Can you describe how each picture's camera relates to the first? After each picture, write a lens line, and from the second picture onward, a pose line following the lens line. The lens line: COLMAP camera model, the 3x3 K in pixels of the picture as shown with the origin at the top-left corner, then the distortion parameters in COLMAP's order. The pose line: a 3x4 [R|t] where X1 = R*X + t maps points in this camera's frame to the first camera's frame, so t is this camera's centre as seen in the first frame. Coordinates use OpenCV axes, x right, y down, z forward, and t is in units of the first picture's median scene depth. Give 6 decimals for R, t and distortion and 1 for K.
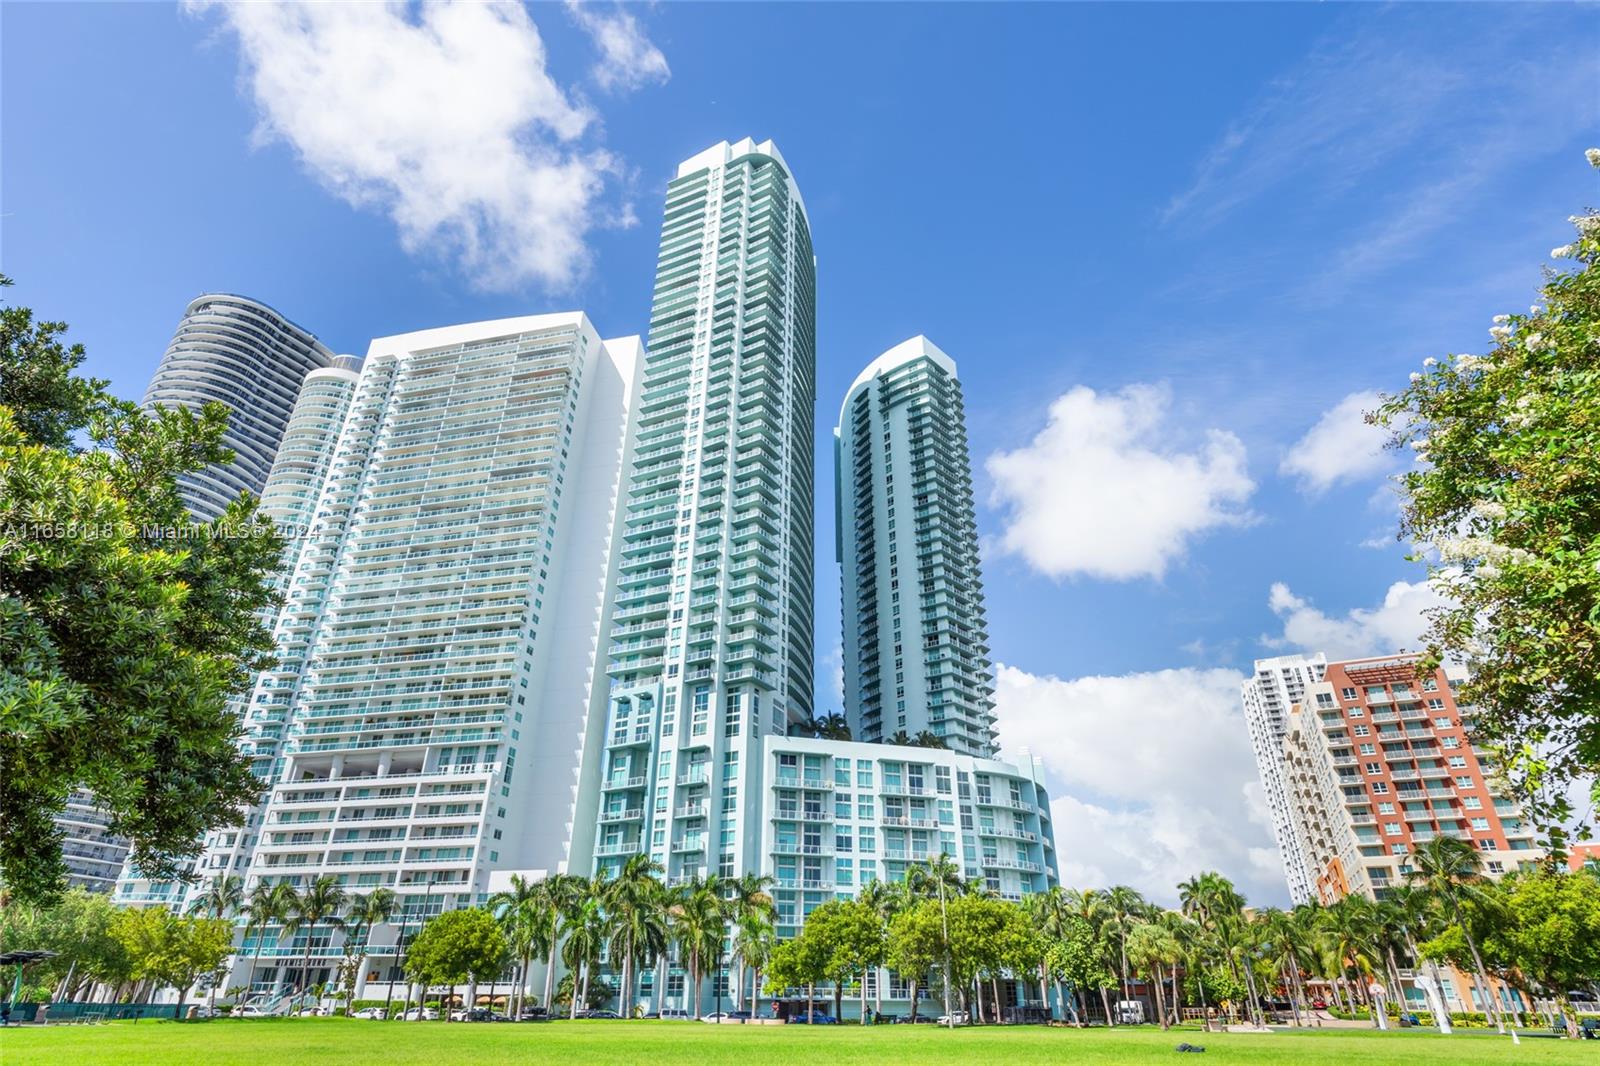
lens RADIAL K [[861.8, 0, 800.7], [0, 861.8, 529.6], [0, 0, 1]] dist [0.000784, 0.000364]
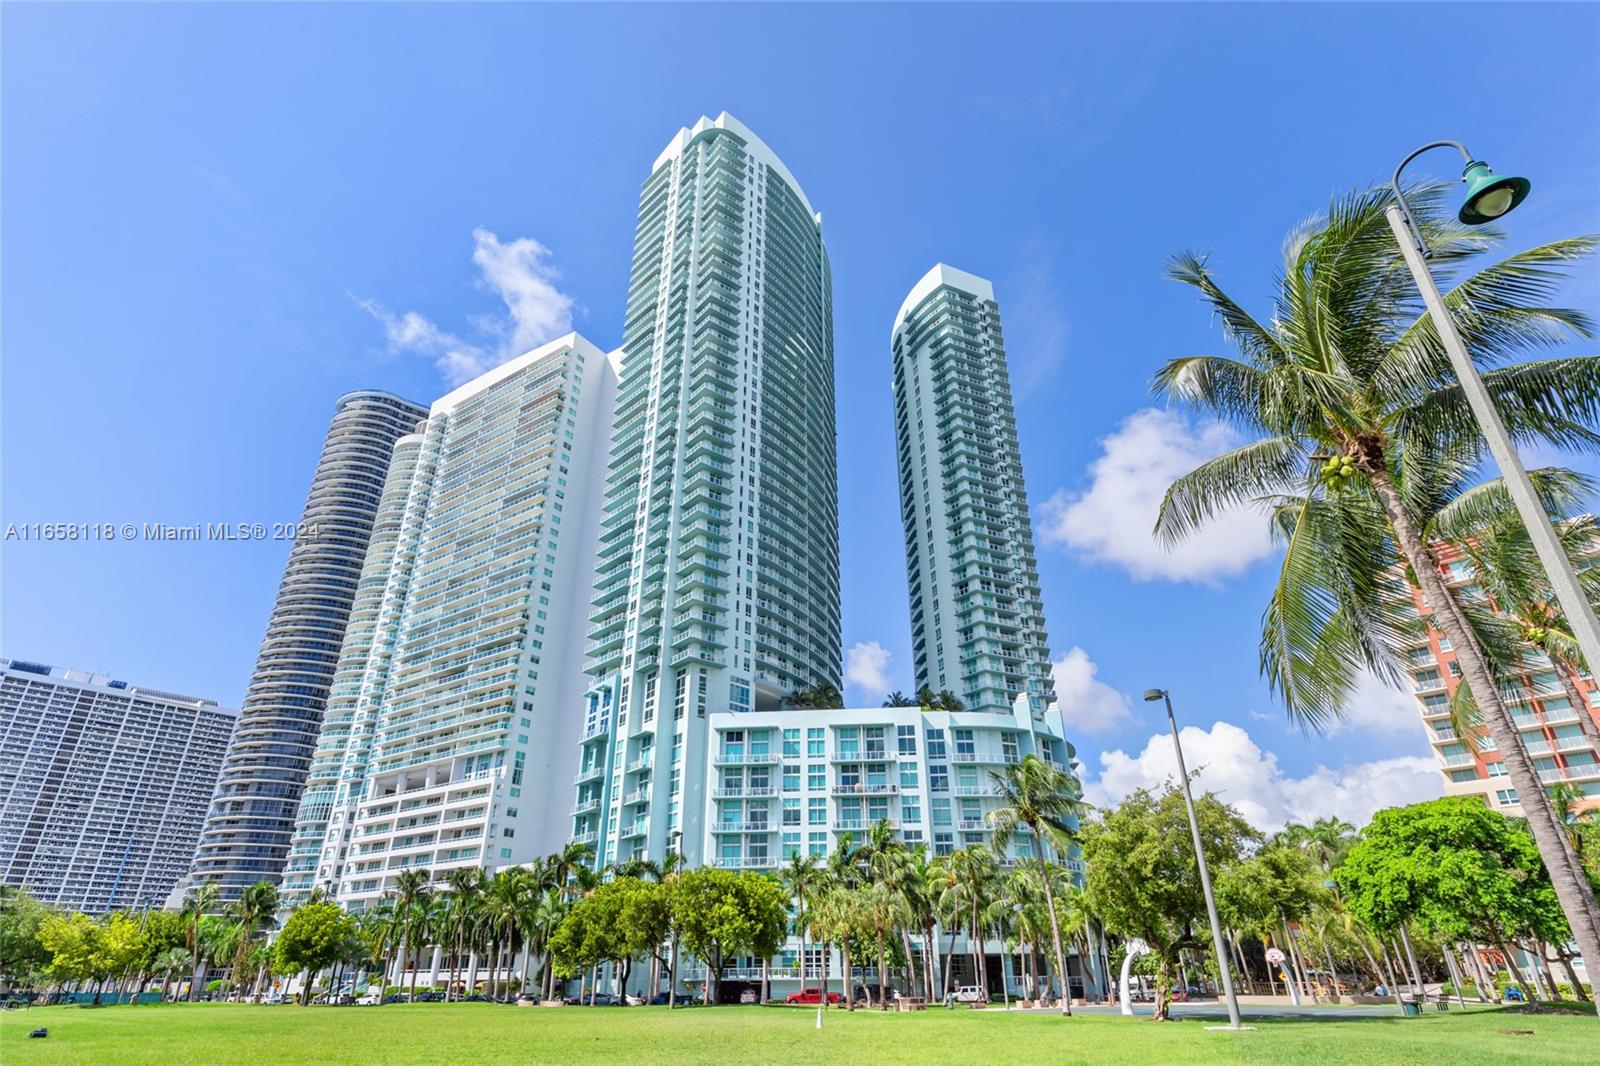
lens RADIAL K [[861.8, 0, 801.6], [0, 861.8, 531.6], [0, 0, 1]] dist [0.000784, 0.000364]
pose [[0.933439, -0.177172, -0.311933, 0.385697], [0.183779, 0.982932, -0.008341, 0.059926], [0.308087, -0.049541, 0.950068, 0.107496]]
